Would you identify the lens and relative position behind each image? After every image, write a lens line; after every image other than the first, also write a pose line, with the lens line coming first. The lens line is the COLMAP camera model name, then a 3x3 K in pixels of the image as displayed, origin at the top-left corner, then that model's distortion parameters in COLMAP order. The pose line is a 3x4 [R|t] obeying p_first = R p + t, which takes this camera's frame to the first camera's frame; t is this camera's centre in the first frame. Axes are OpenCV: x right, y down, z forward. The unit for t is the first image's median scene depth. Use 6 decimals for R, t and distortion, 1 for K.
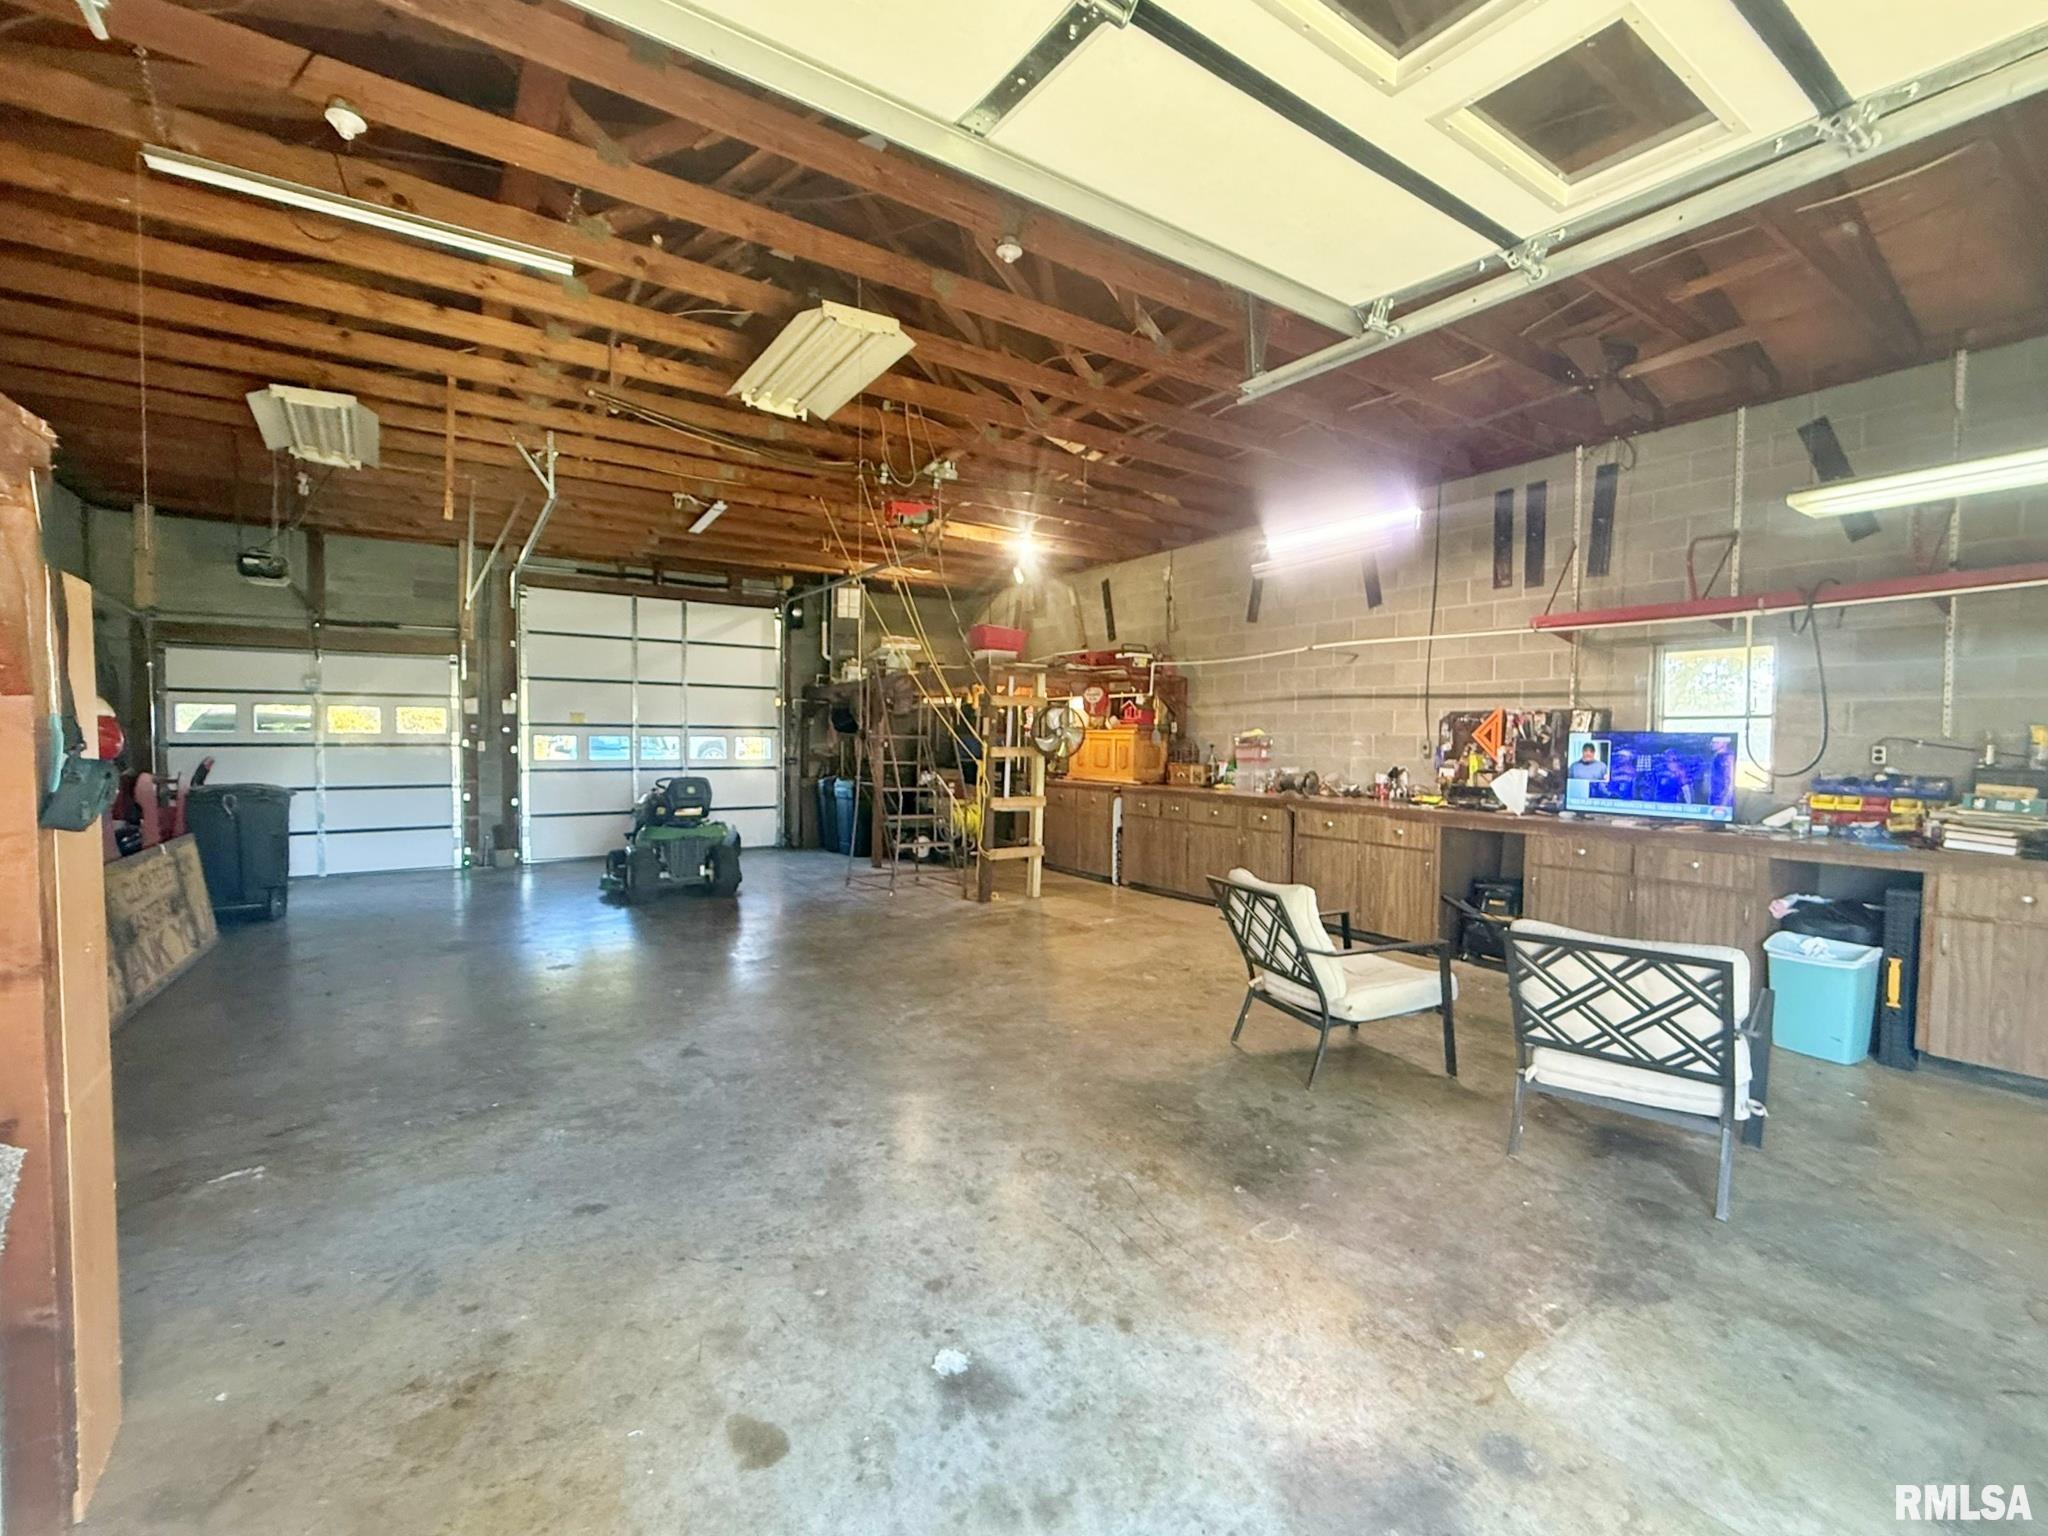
lens RADIAL K [[819.0, 0, 1013.6], [0, 819.0, 767.1], [0, 0, 1]] dist [0.001448, -0.000362]
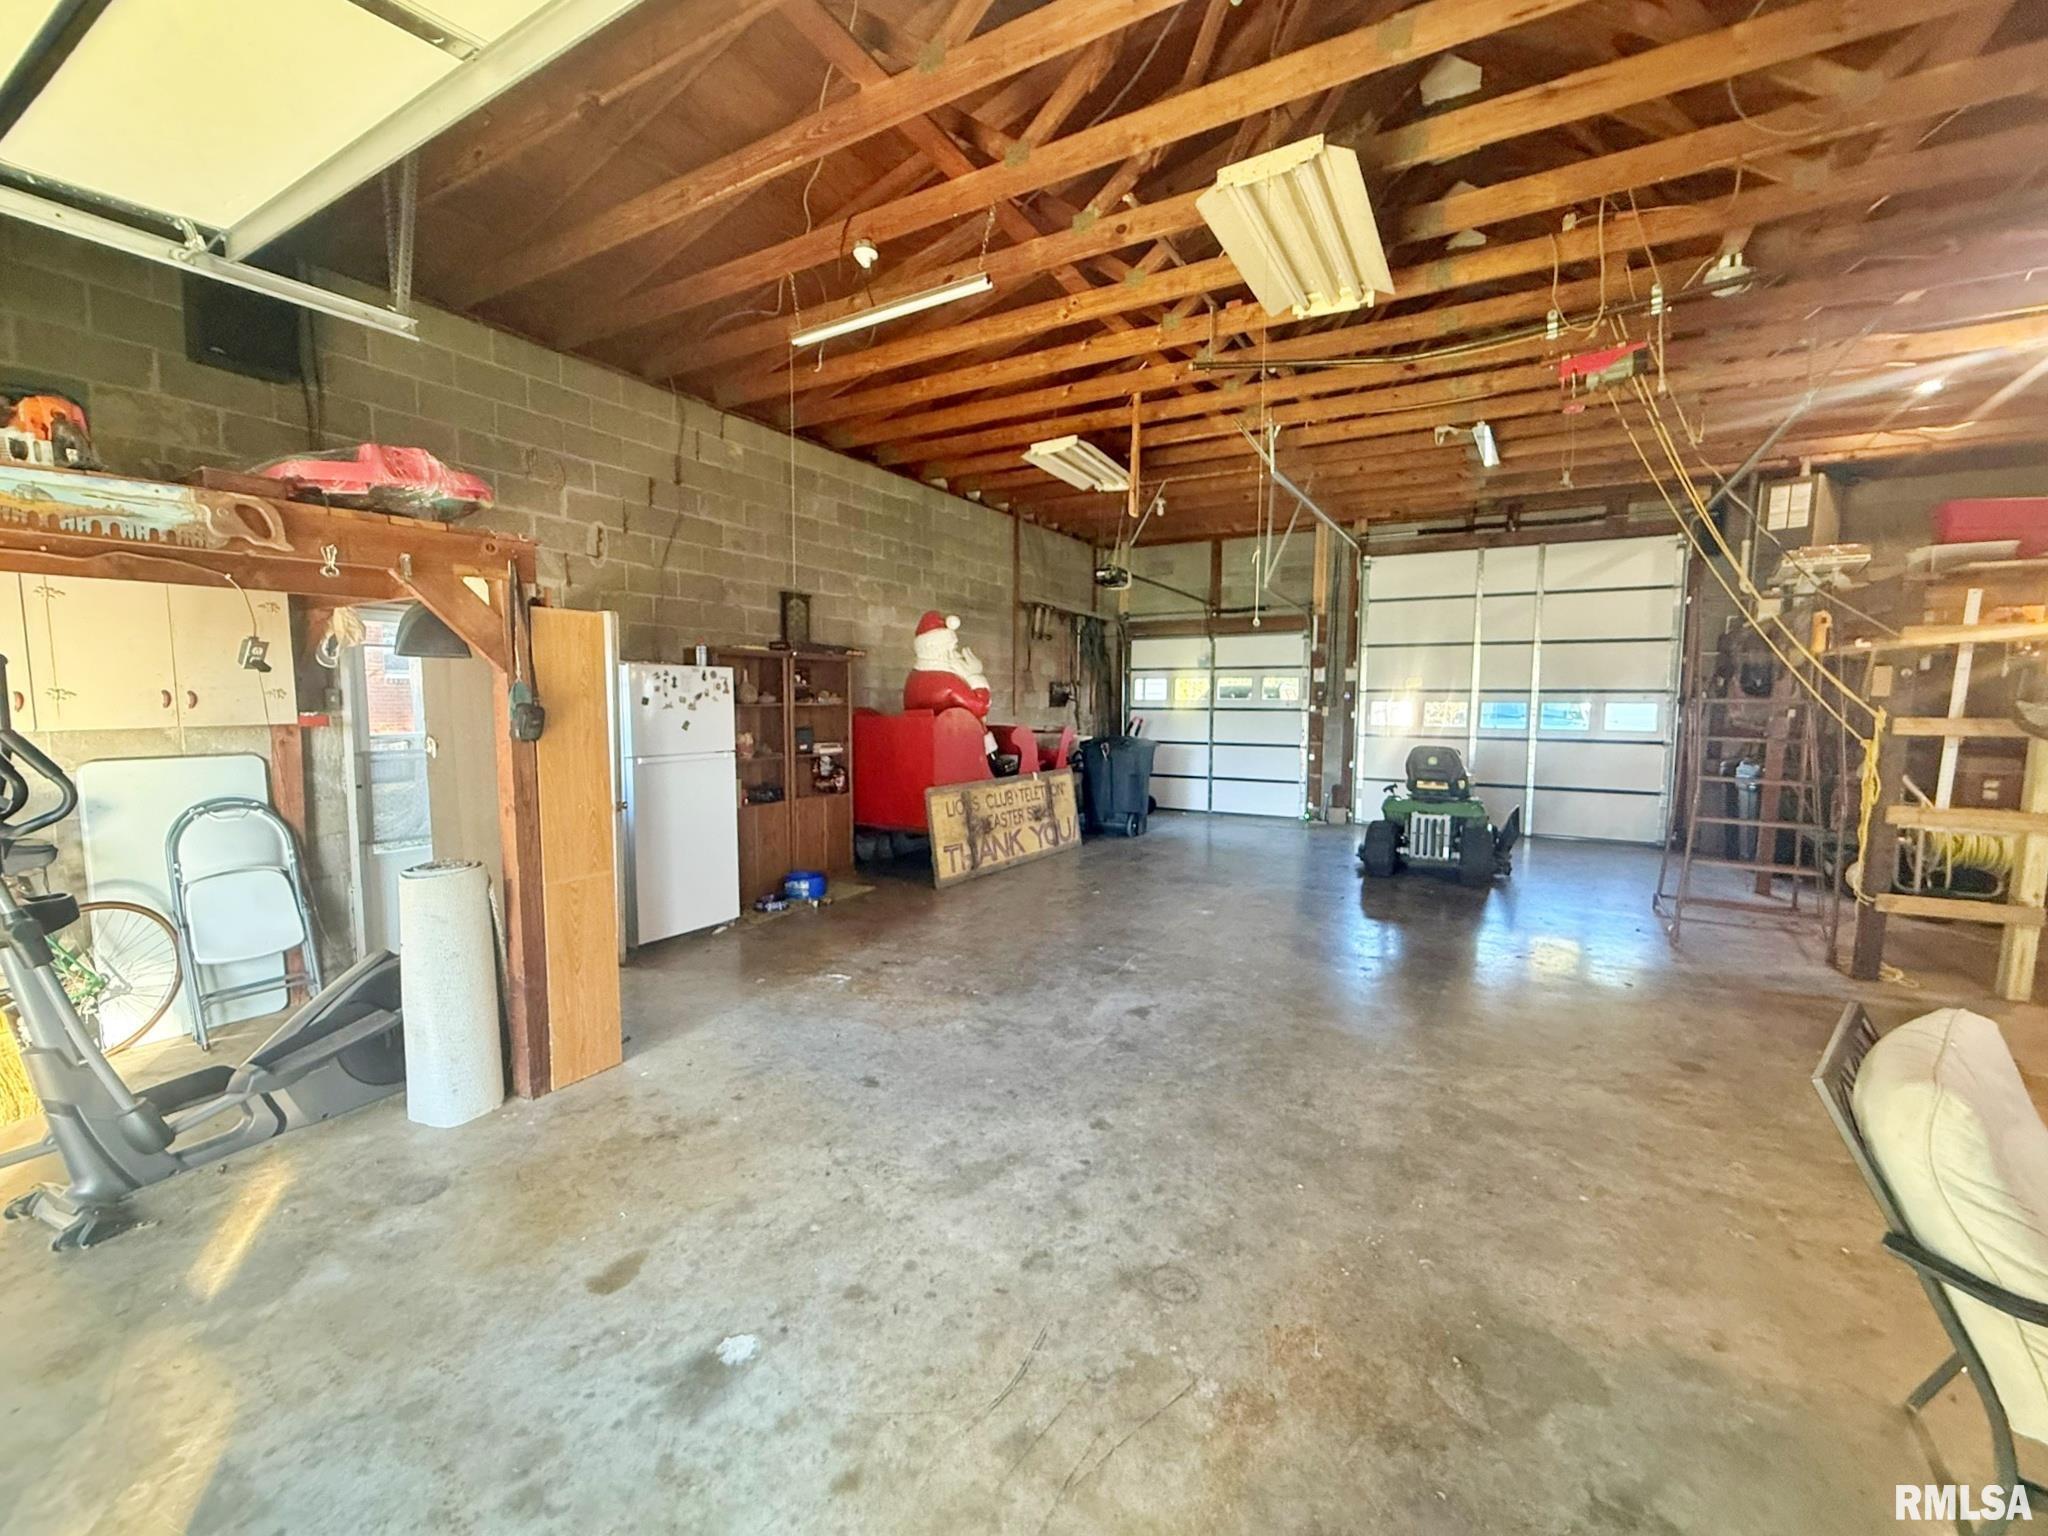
lens RADIAL K [[819.0, 0, 1013.6], [0, 819.0, 767.1], [0, 0, 1]] dist [0.001448, -0.000362]
pose [[0.474511, 0.067741, -0.877639, 0.267415], [-0.033257, 0.997702, 0.059027, -0.004445], [0.879621, 0.001179, 0.475673, 0.256463]]
